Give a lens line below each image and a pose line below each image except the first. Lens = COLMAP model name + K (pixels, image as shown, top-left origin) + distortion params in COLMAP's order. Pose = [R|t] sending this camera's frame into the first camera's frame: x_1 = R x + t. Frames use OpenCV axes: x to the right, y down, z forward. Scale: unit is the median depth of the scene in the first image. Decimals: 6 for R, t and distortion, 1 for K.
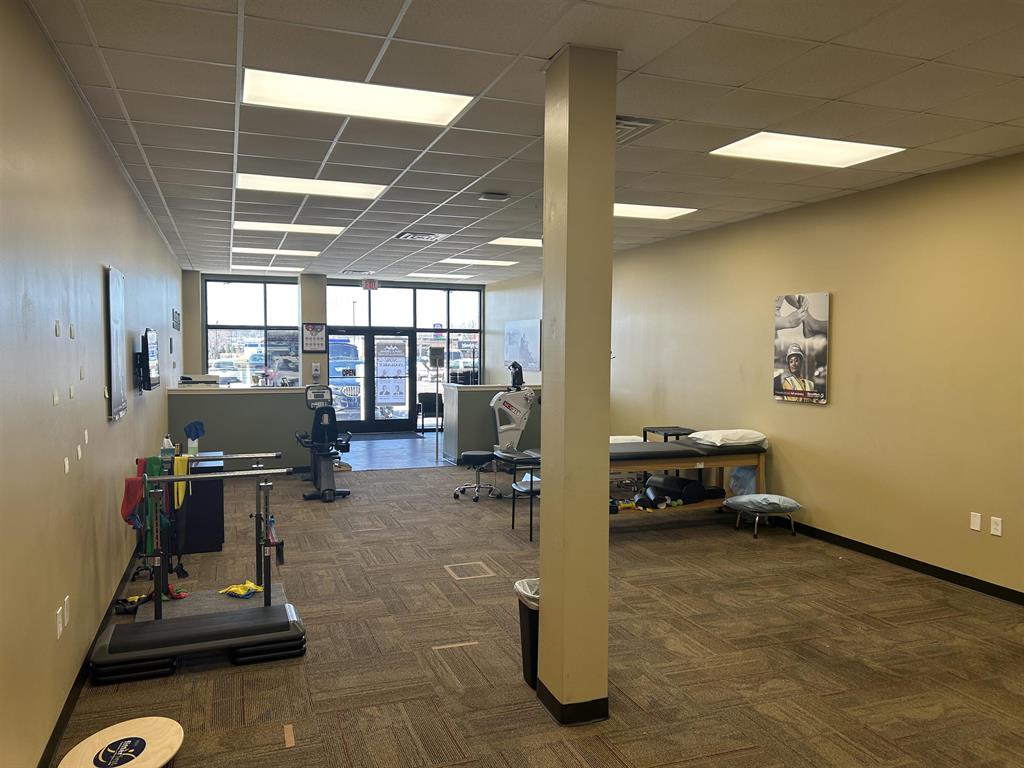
lens RADIAL K [[765.5, 0, 512.5], [0, 765.5, 385.7], [0, 0, 1]] dist [0.095039, -0.124918]
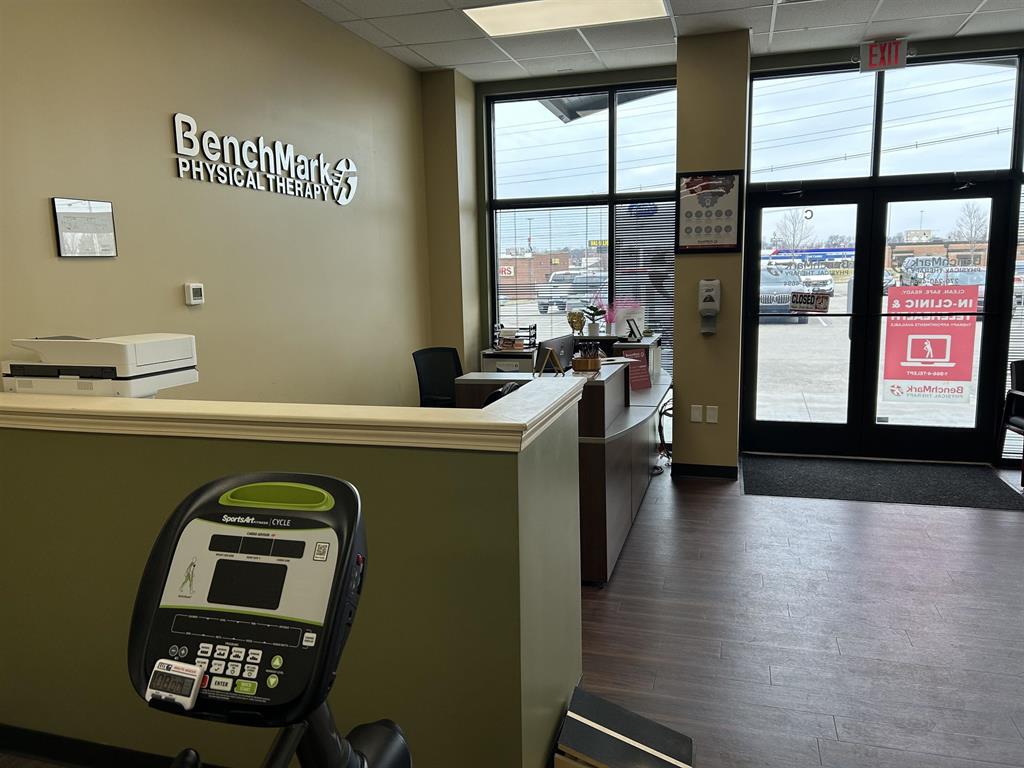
lens RADIAL K [[769.6, 0, 512.0], [0, 769.6, 384.0], [0, 0, 1]] dist [0.053321, -0.040753]
pose [[0.802744, 0.069184, -0.592296, -0.099069], [-0.005061, 0.994002, 0.109246, -0.018555], [0.596302, -0.084699, 0.798280, 0.601687]]
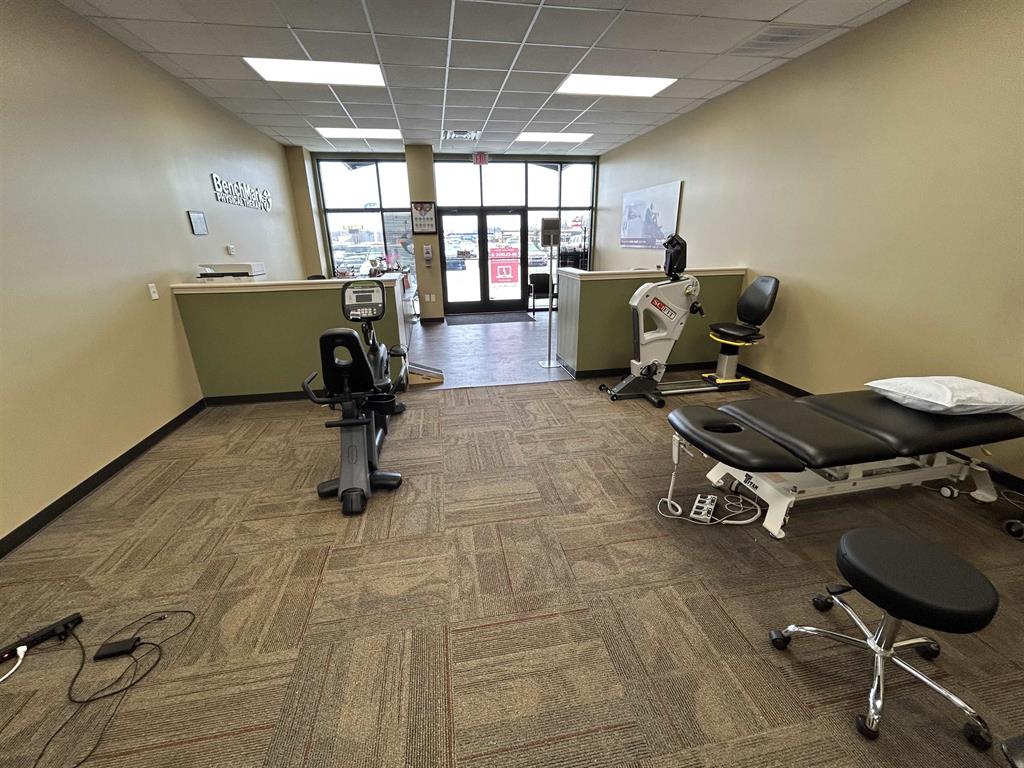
lens RADIAL K [[415.0, 0, 508.2], [0, 415.0, 380.7], [0, 0, 1]] dist [0.000306, 0.000171]
pose [[0.983788, 0.038068, -0.175249, -0.049876], [0.012599, 0.960125, 0.279286, -0.009328], [0.178892, -0.276966, 0.944080, 0.443859]]
